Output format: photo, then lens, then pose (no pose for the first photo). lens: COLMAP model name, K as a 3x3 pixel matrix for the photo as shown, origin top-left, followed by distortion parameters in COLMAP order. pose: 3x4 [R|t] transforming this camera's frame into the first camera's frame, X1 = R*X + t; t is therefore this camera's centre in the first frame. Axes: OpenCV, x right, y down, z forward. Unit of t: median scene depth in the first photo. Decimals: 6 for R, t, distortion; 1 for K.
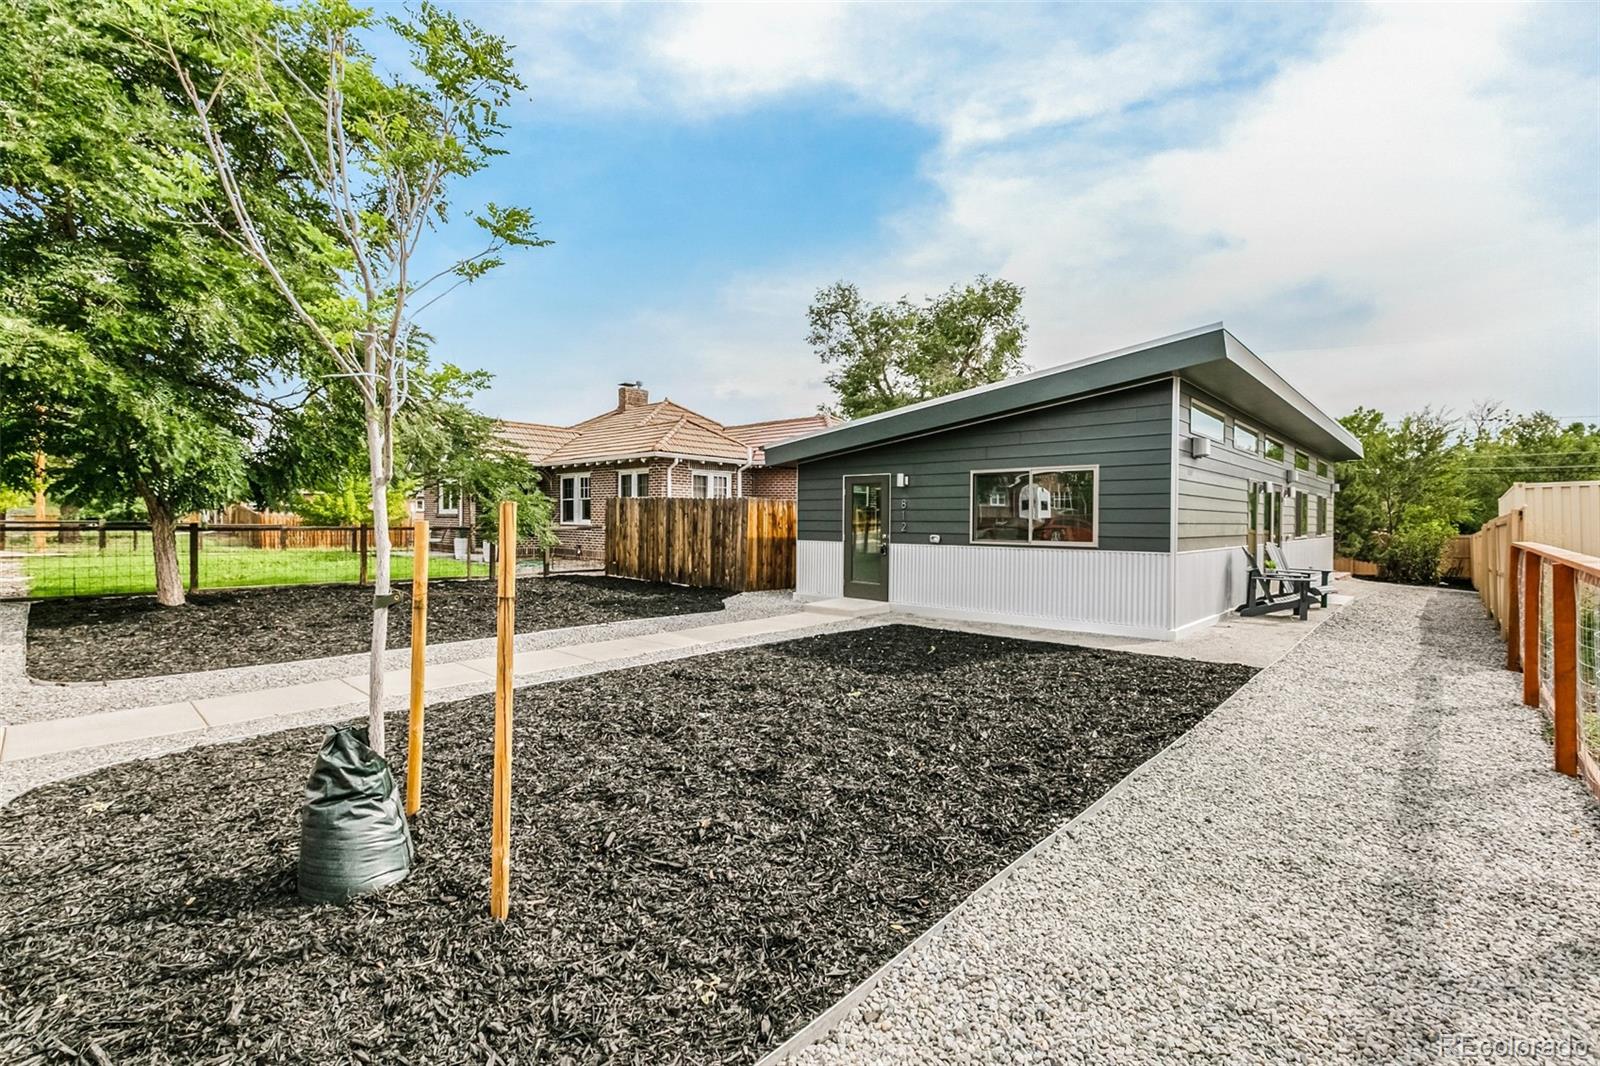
lens RADIAL K [[718.8, 0, 795.8], [0, 718.8, 522.6], [0, 0, 1]] dist [0.002006, -0.000463]
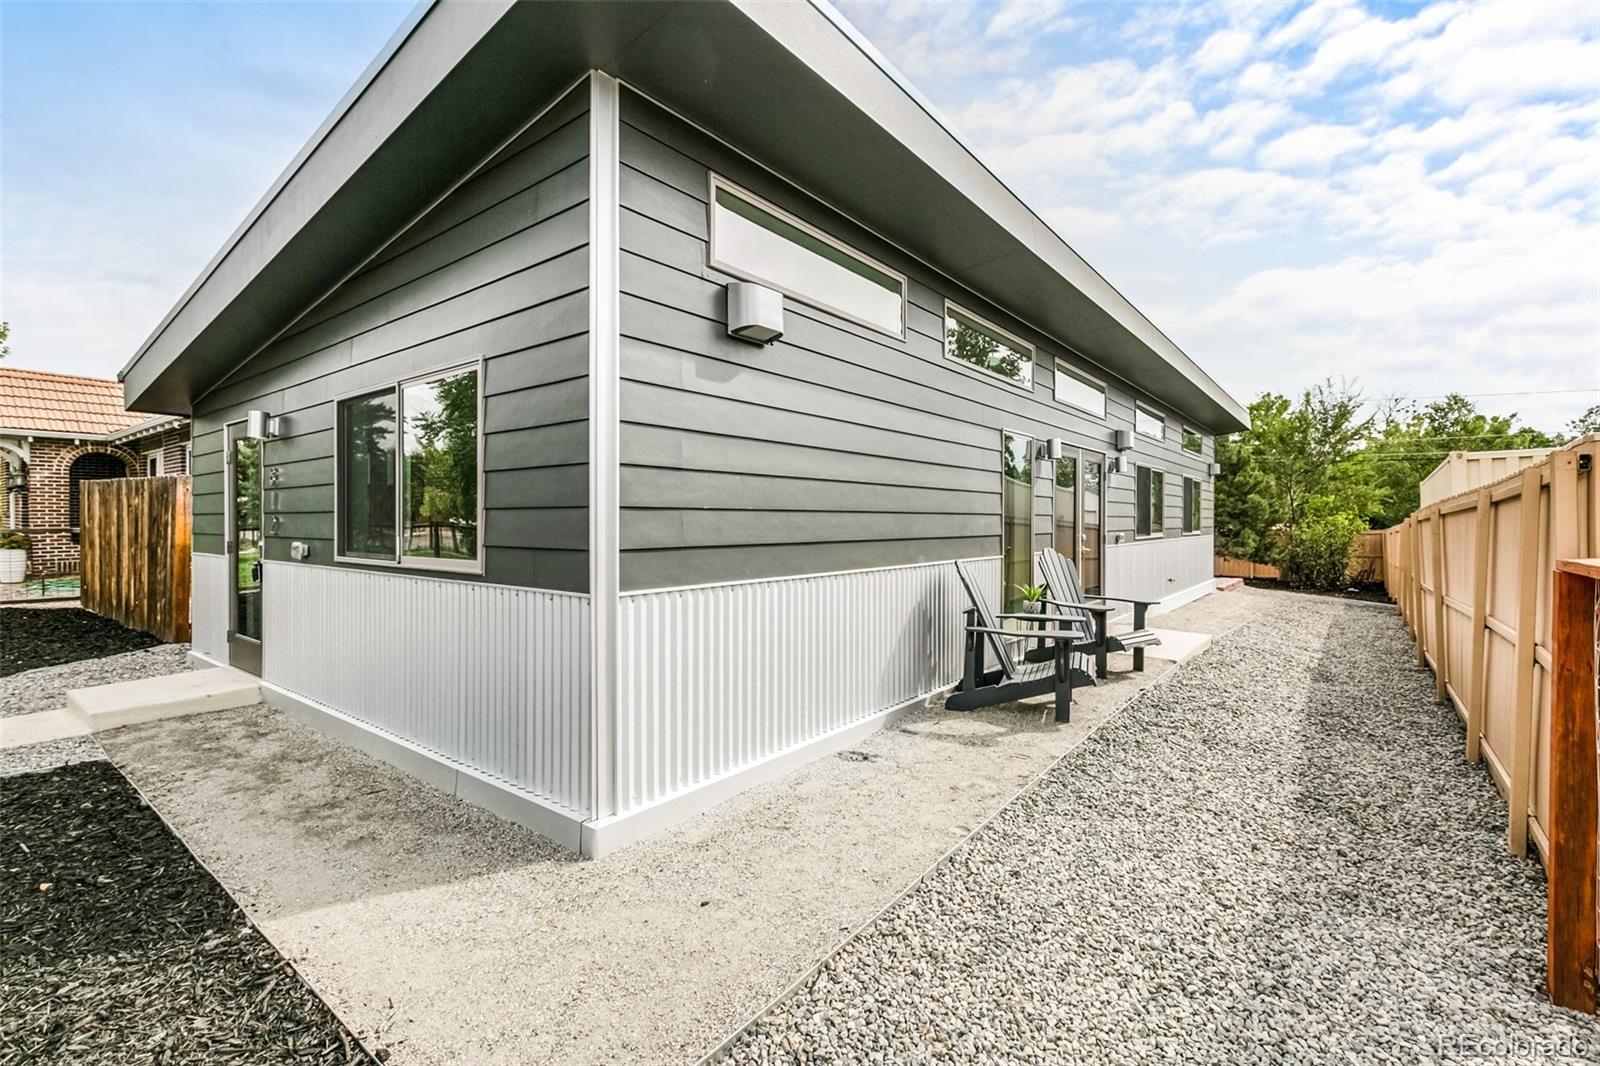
lens RADIAL K [[713.3, 0, 792.1], [0, 713.3, 517.1], [0, 0, 1]] dist [0.001216, -0.000150]
pose [[0.997727, -0.006075, 0.067105, 0.265394], [0.006510, 0.999959, -0.006258, 0.003702], [-0.067064, 0.006681, 0.997726, 0.293722]]
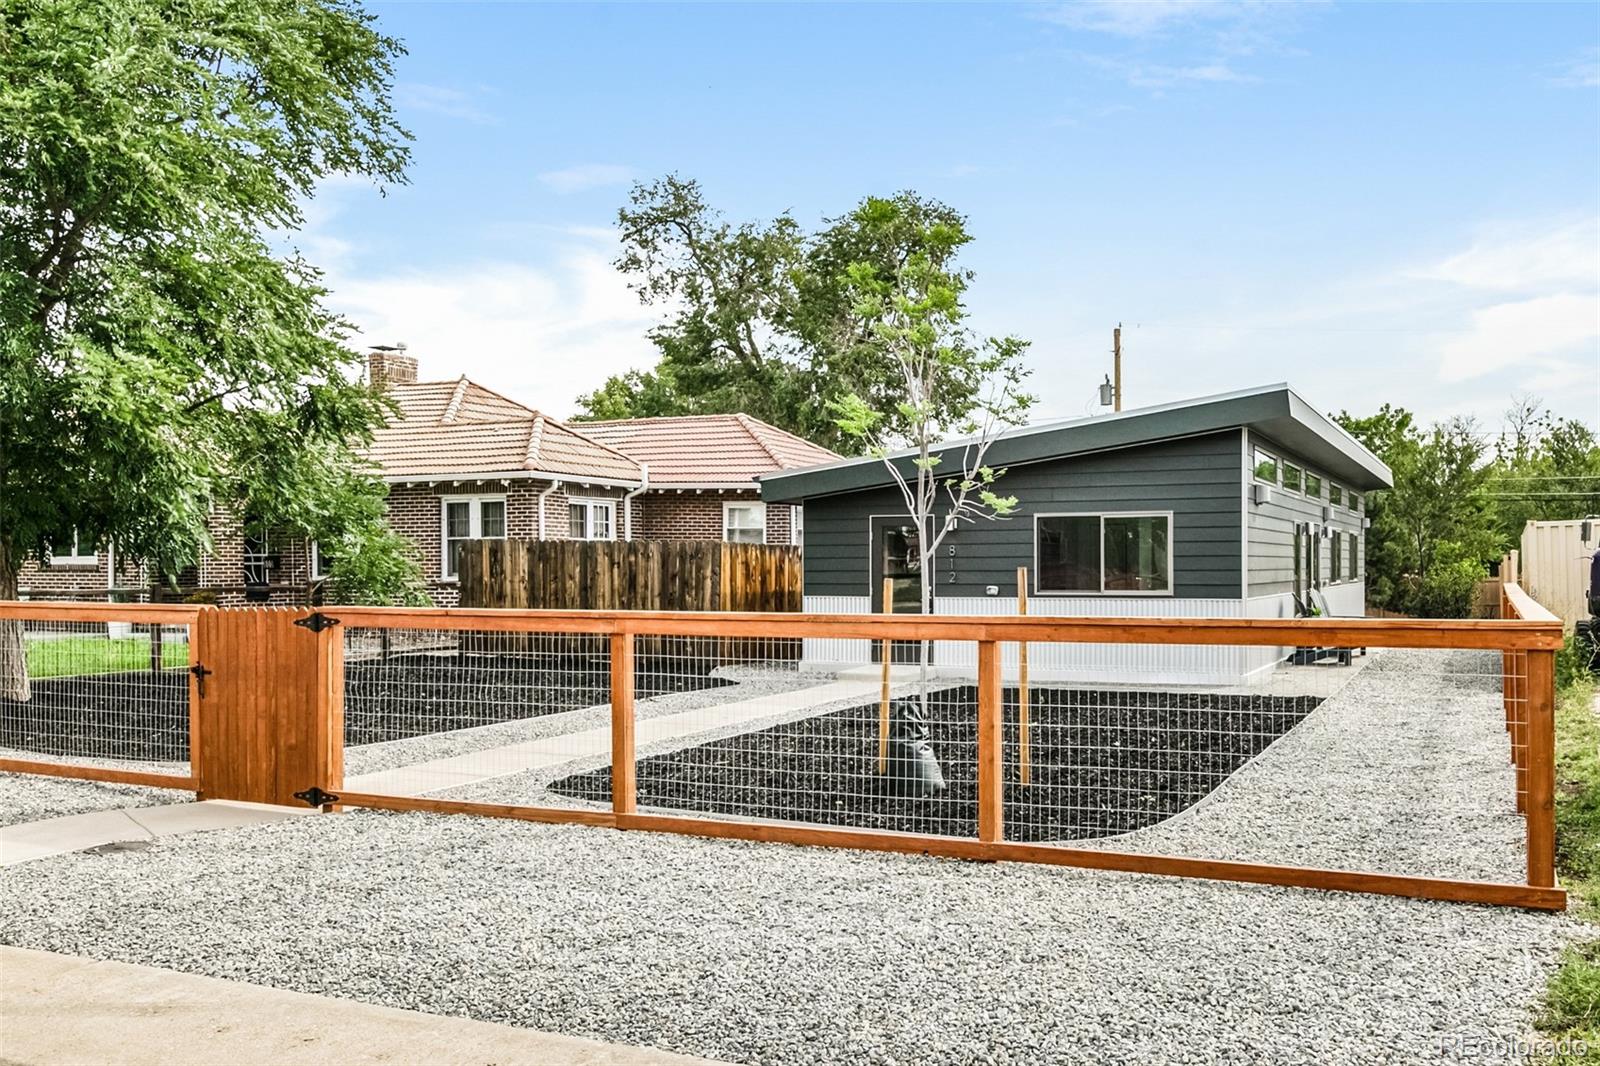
lens RADIAL K [[1328.7, 0, 938.3], [0, 1328.7, 573.0], [0, 0, 1]] dist [0.003055, 0.000347]
pose [[0.942622, -0.012872, 0.333615, -0.235370], [0.011578, 0.999916, 0.005866, -0.005086], [-0.333662, -0.001667, 0.942691, -0.290913]]
